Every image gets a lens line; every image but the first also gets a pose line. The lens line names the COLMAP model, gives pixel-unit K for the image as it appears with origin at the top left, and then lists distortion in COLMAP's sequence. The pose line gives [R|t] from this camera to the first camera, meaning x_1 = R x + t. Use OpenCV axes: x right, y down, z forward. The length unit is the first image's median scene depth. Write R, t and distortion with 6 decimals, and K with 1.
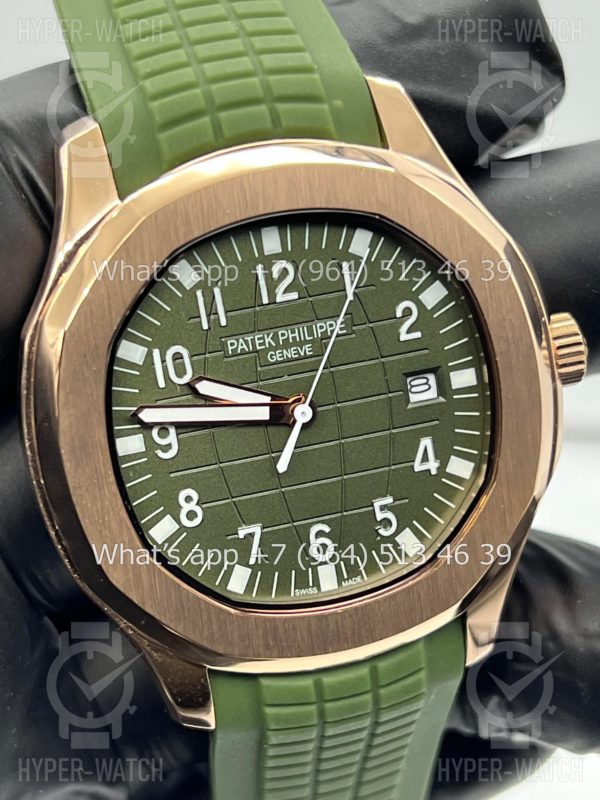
lens RADIAL K [[1830.7, 0, 299.3], [0, 1830.7, 395.4], [0, 0, 1]] dist [0.137332, 0.000000]
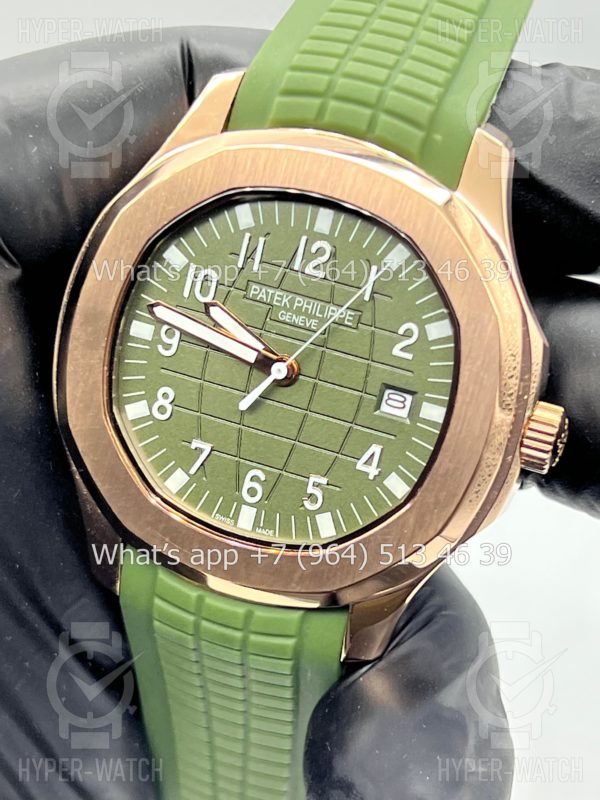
lens RADIAL K [[1830.7, 0, 338.7], [0, 1830.7, 397.4], [0, 0, 1]] dist [0.137332, 0.000000]
pose [[0.824798, 0.428731, -0.368644, 0.447721], [-0.448134, 0.893234, 0.036180, -0.032157], [0.344797, 0.135361, 0.928866, -0.029478]]
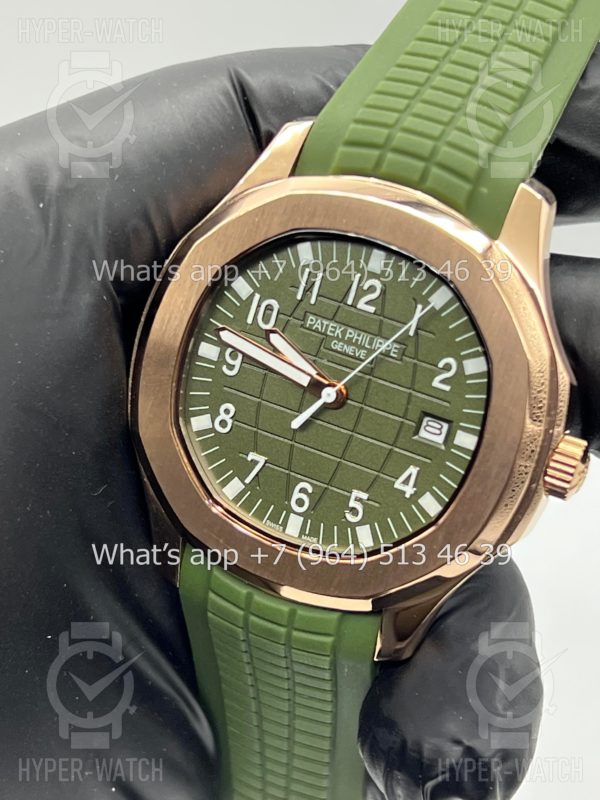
lens RADIAL K [[1830.7, 0, 299.9], [0, 1830.7, 397.7], [0, 0, 1]] dist [0.137332, 0.000000]
pose [[0.771550, 0.472361, -0.426128, 0.510751], [-0.488734, 0.868914, 0.078282, -0.075102], [0.407246, 0.147865, 0.901269, -0.126994]]
